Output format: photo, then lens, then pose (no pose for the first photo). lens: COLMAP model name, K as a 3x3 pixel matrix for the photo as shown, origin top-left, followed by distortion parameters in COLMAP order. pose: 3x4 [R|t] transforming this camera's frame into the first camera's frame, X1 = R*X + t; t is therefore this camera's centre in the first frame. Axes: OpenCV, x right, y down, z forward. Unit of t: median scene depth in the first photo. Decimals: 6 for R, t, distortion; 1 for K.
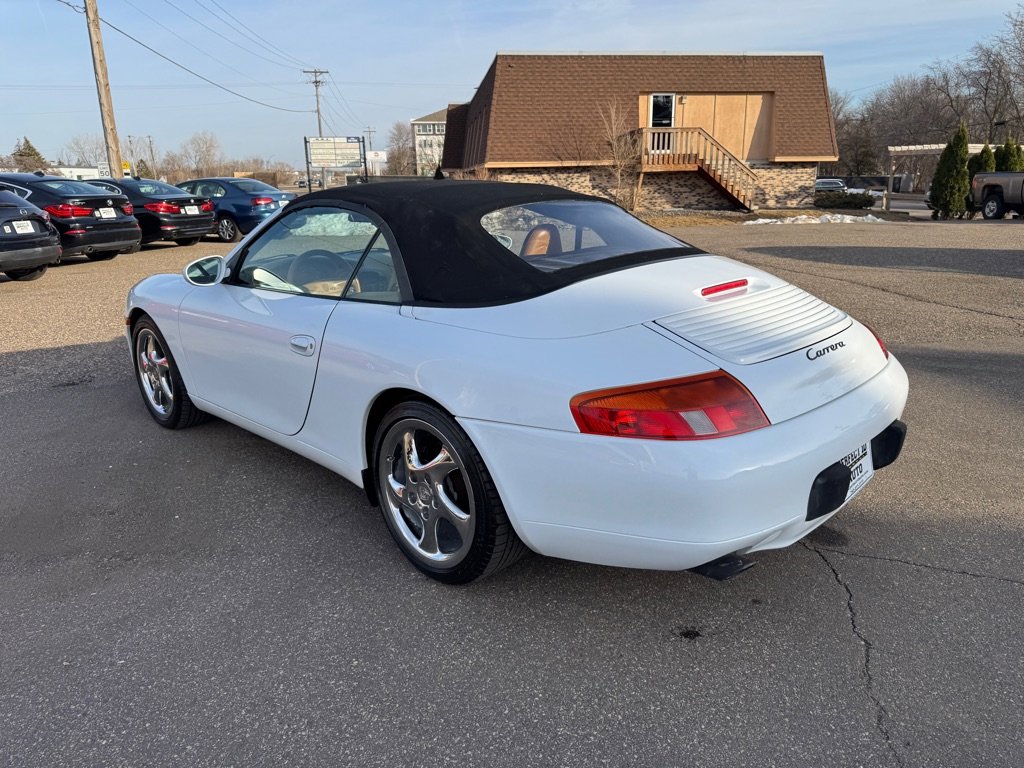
lens RADIAL K [[742.6, 0, 512.0], [0, 742.6, 384.0], [0, 0, 1]] dist [0.001359, -0.002369]
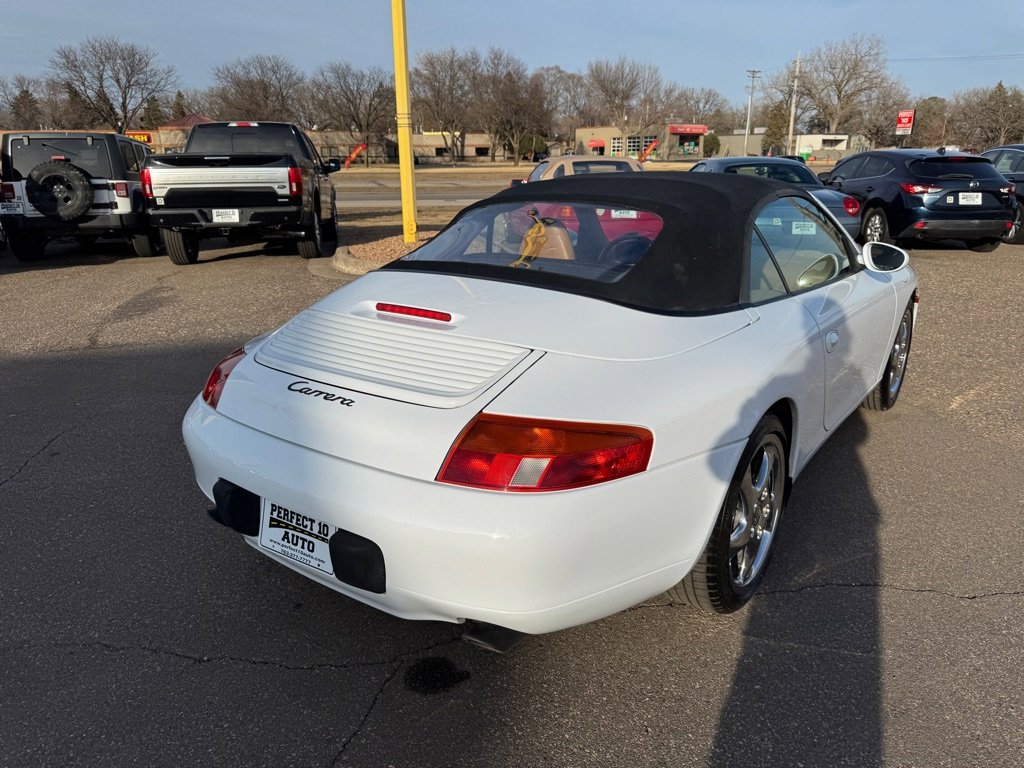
lens RADIAL K [[742.6, 0, 512.0], [0, 742.6, 384.0], [0, 0, 1]] dist [0.001359, -0.002369]
pose [[0.147097, 0.308105, -0.939911, 0.194756], [-0.264339, 0.927931, 0.262809, -0.051962], [0.953146, 0.209797, 0.217940, 0.156434]]
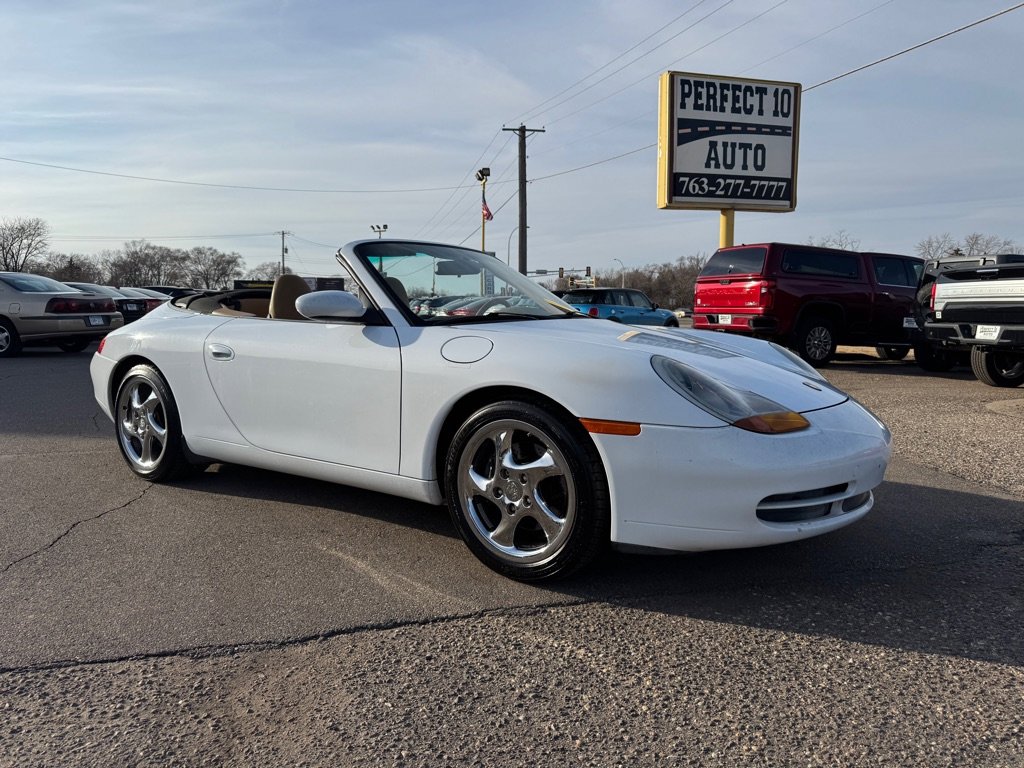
lens RADIAL K [[729.9, 0, 501.1], [0, 729.9, 382.0], [0, 0, 1]] dist [0.049876, -0.093534]
pose [[-0.985856, 0.032016, -0.164506, -0.017049], [-0.030538, 0.930833, 0.364166, -0.111994], [0.164786, 0.364039, -0.916690, 0.497785]]
